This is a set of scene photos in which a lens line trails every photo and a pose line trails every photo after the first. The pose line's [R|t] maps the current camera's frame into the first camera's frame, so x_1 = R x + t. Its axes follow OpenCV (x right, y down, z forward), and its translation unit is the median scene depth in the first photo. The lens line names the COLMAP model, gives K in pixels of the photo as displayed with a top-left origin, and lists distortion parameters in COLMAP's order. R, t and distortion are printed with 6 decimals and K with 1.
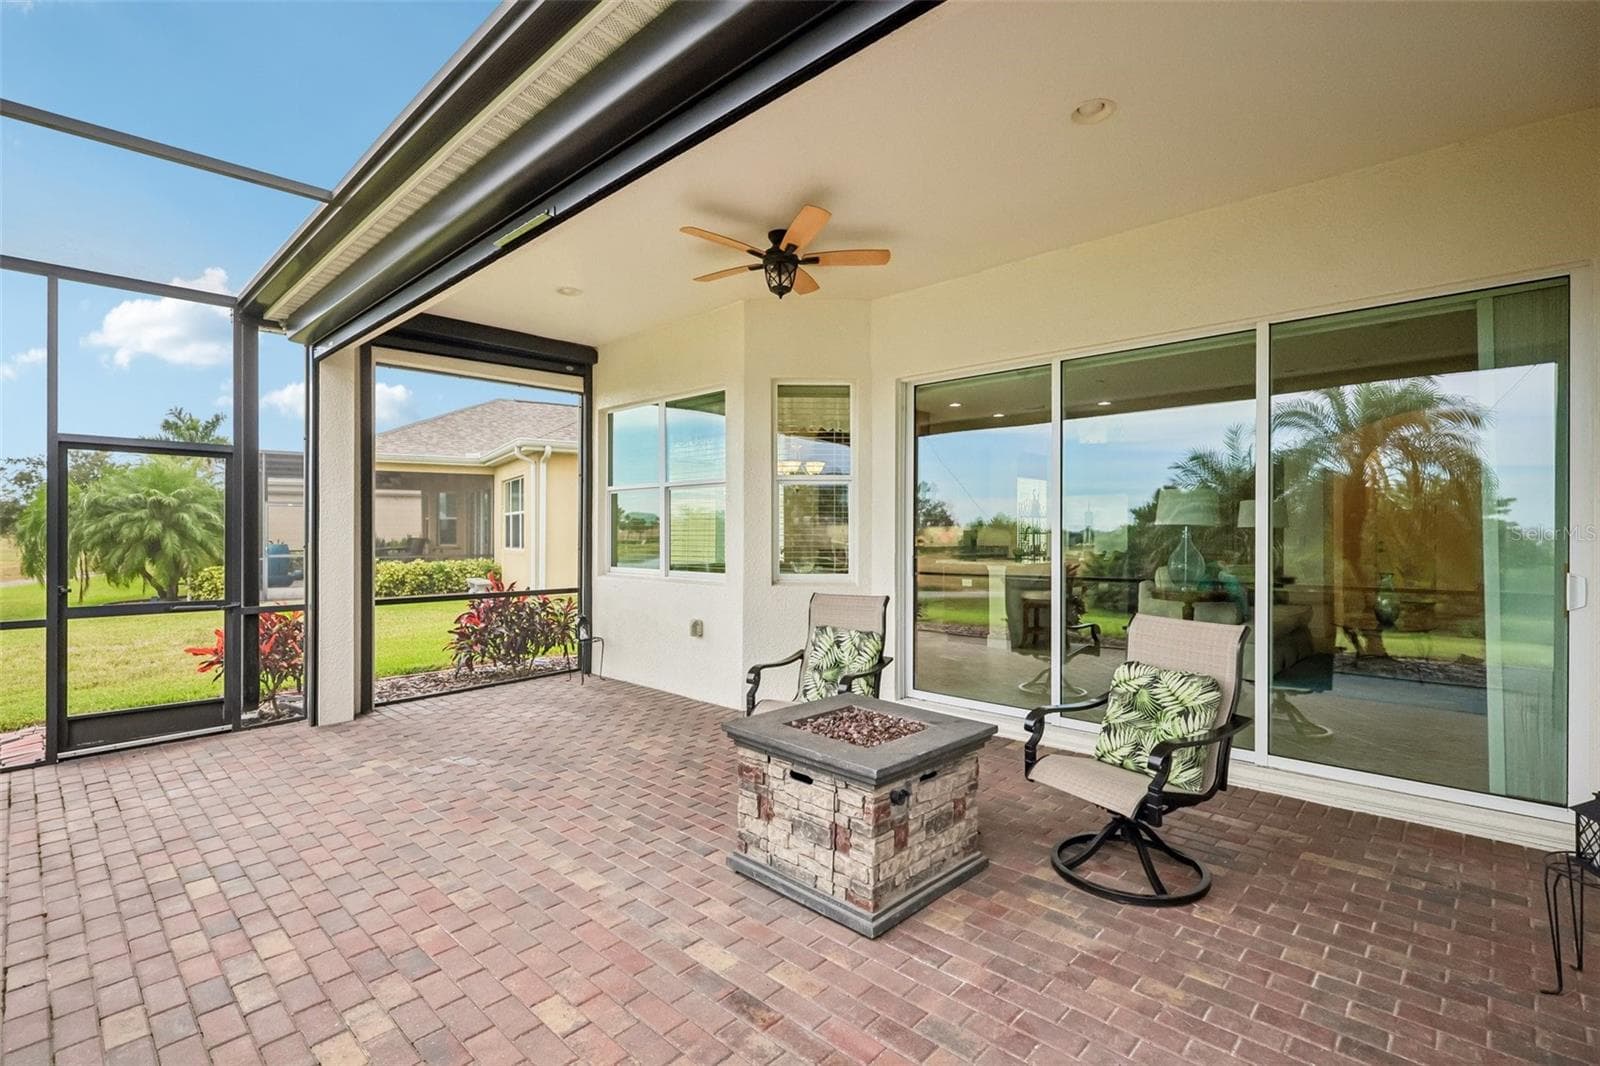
lens RADIAL K [[719.7, 0, 799.0], [0, 719.7, 531.1], [0, 0, 1]] dist [0.002937, 0.000682]
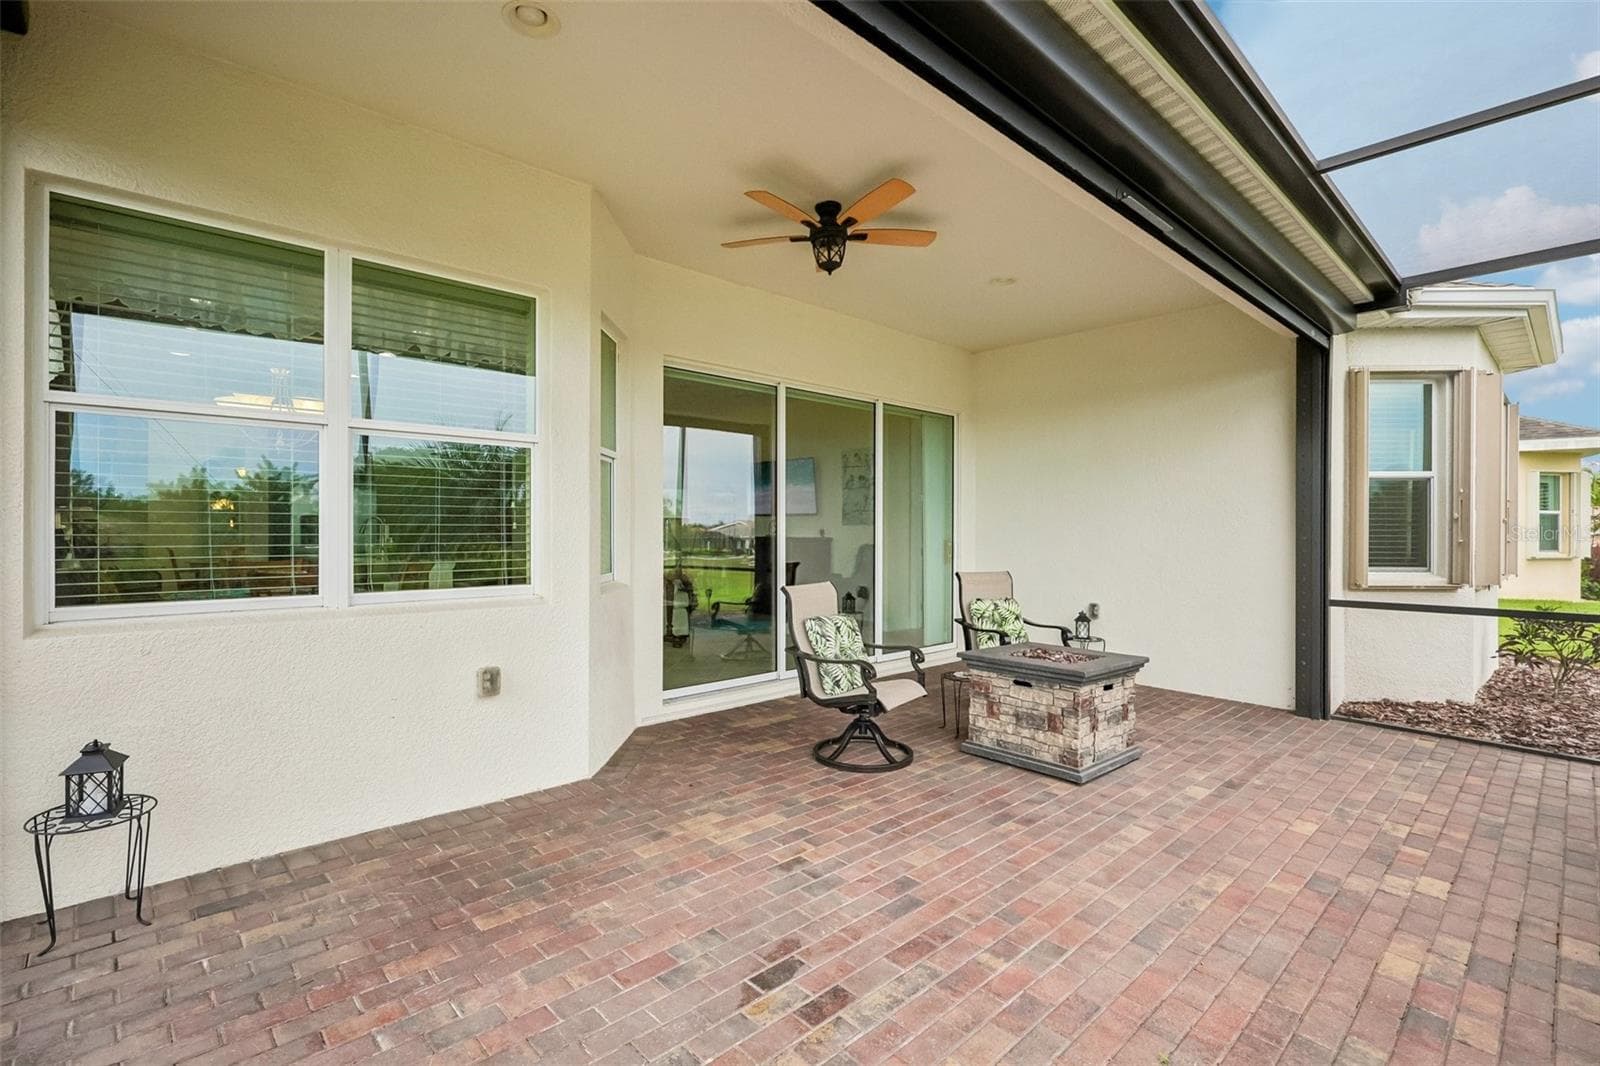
lens RADIAL K [[719.7, 0, 792.5], [0, 719.7, 530.0], [0, 0, 1]] dist [0.002937, 0.000682]
pose [[0.078801, -0.001001, 0.996890, -1.041619], [-0.010872, 0.999939, 0.001864, 0.011259], [-0.996831, -0.010985, 0.078785, 1.039477]]
